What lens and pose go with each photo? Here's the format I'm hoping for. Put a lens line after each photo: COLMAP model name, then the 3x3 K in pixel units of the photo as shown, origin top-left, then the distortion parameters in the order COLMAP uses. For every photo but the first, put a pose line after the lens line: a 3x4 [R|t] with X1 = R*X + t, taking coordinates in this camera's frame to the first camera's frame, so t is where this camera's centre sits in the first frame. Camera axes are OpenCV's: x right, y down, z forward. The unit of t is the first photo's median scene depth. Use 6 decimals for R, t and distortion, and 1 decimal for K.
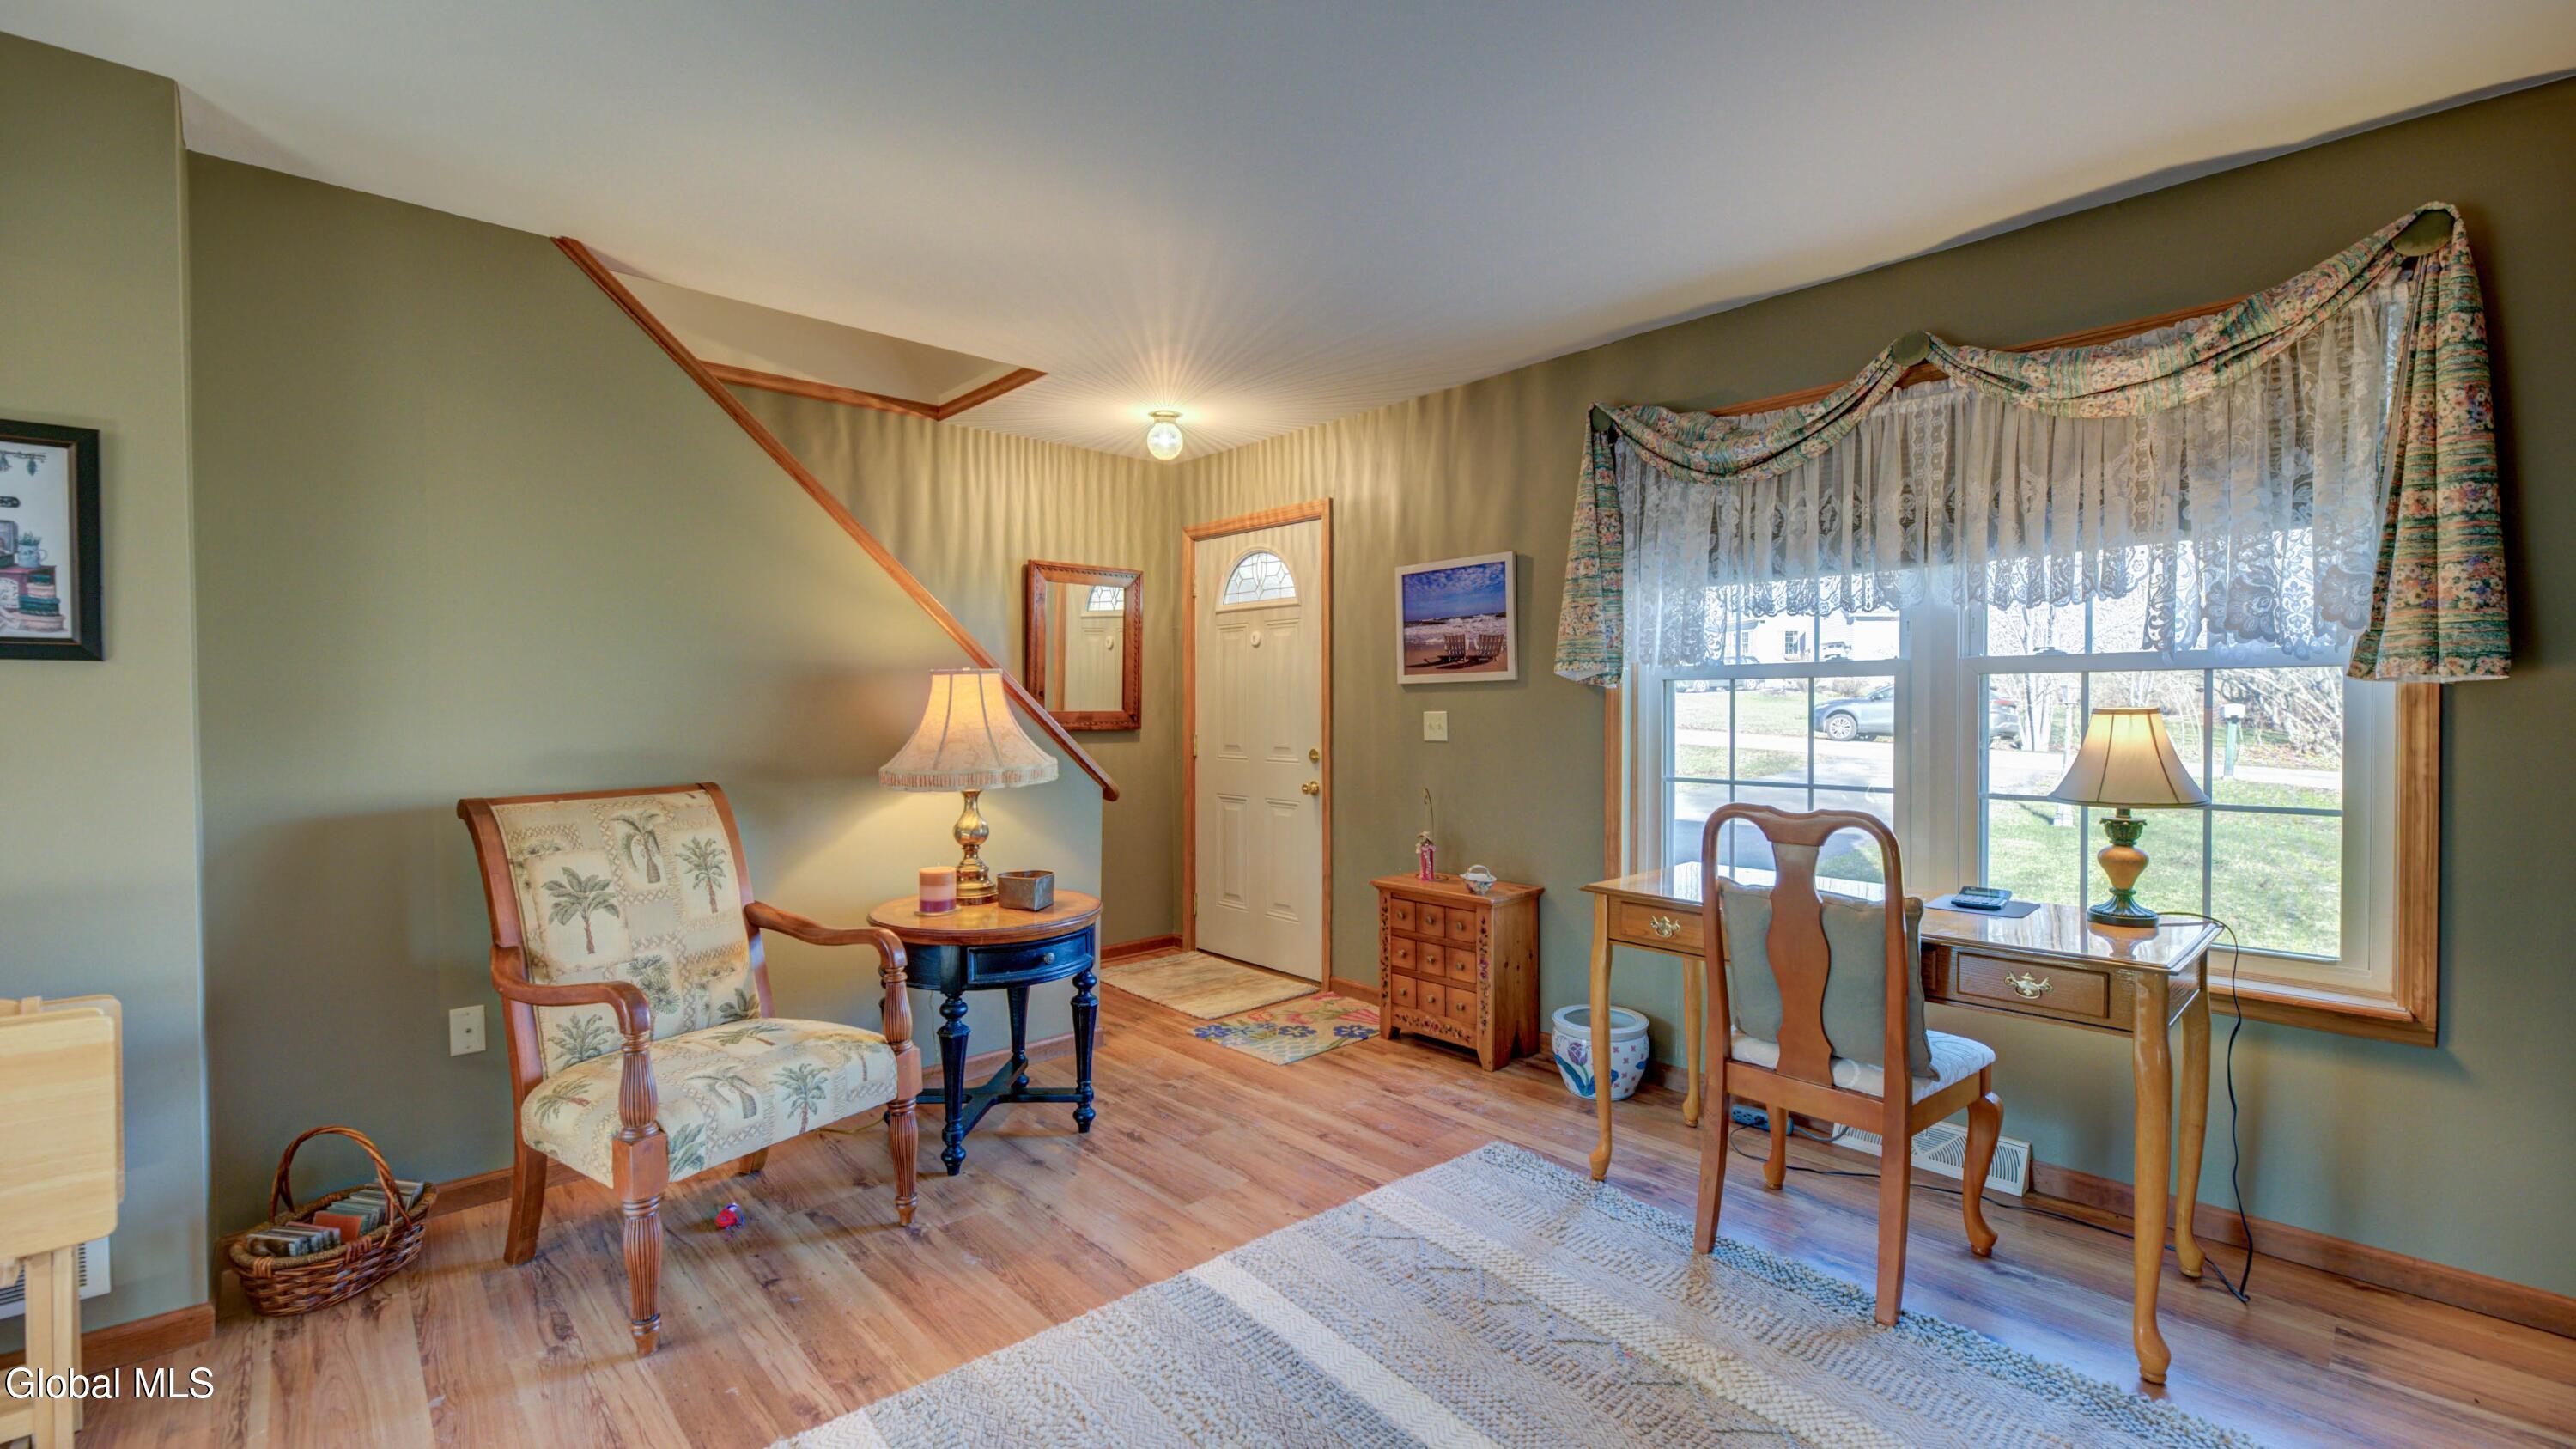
lens RADIAL K [[1057.6, 0, 1280.7], [0, 1057.6, 719.5], [0, 0, 1]] dist [-0.003063, -0.001420]
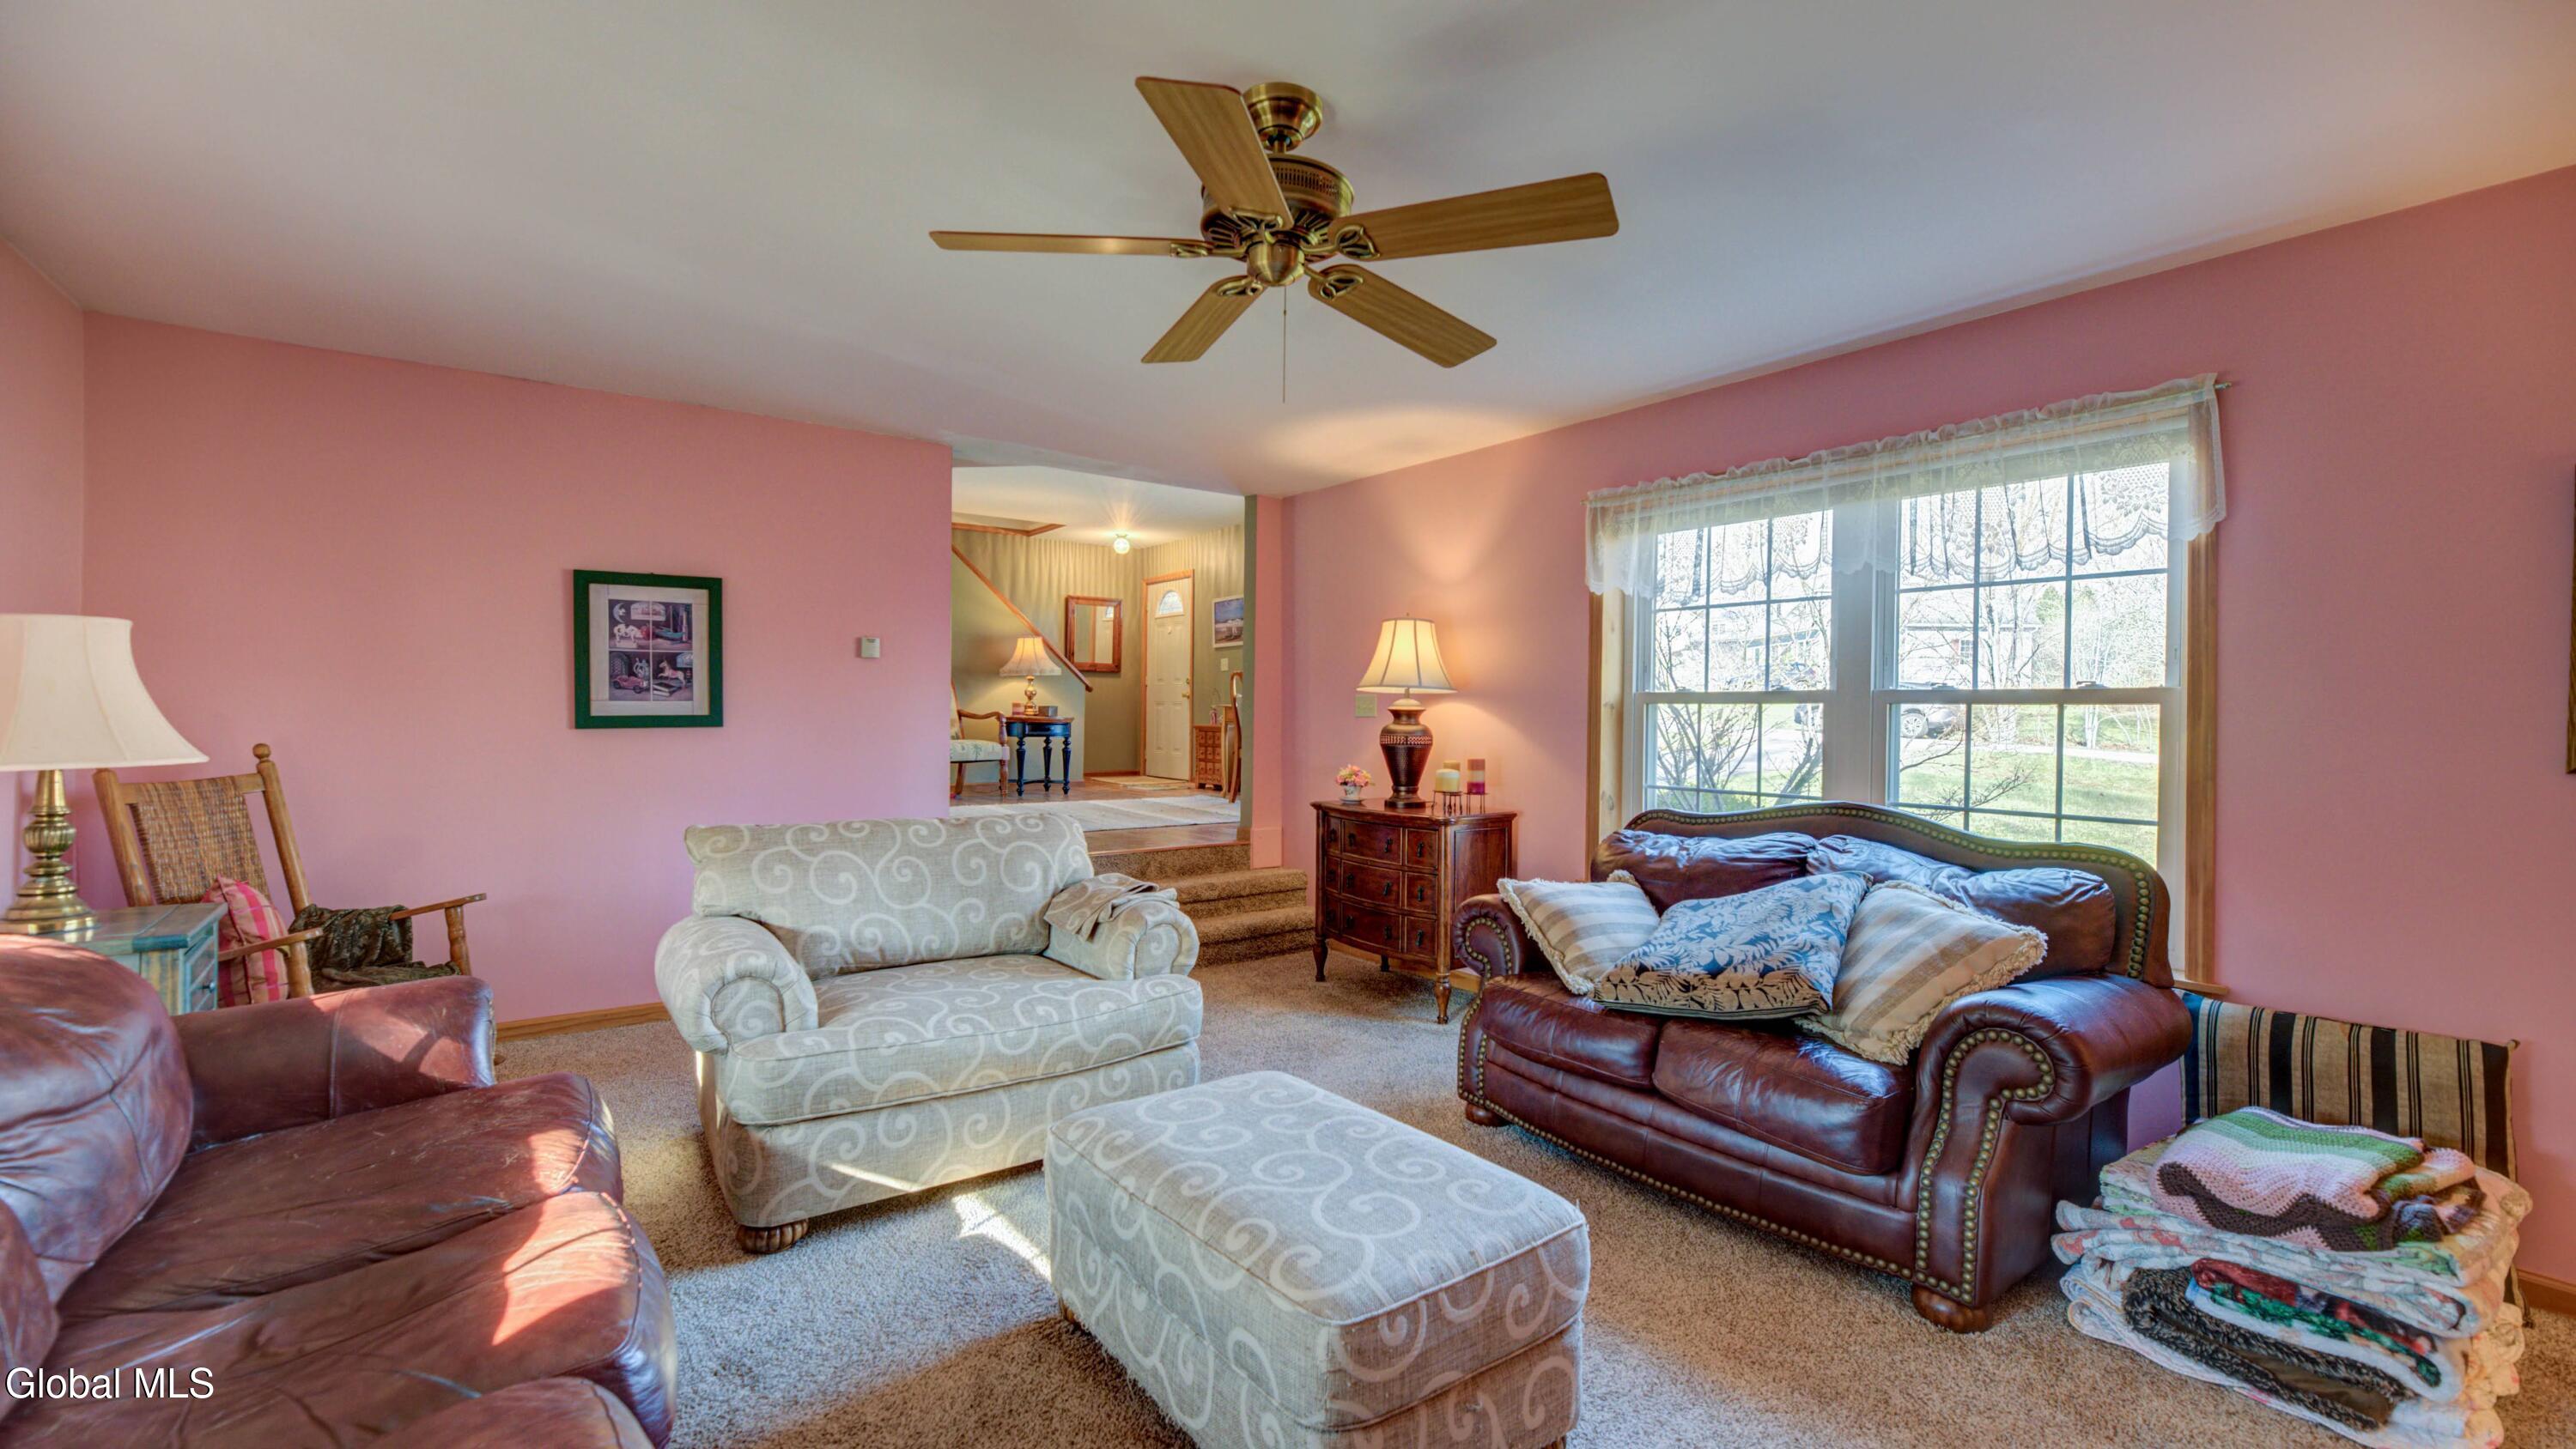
lens RADIAL K [[1057.2, 0, 1293.4], [0, 1057.2, 716.5], [0, 0, 1]] dist [-0.003063, -0.001420]
pose [[0.993815, 0.003364, -0.111001, 0.723572], [-0.004870, 0.999900, -0.013300, 0.198250], [0.110945, 0.013758, 0.993731, -1.749892]]
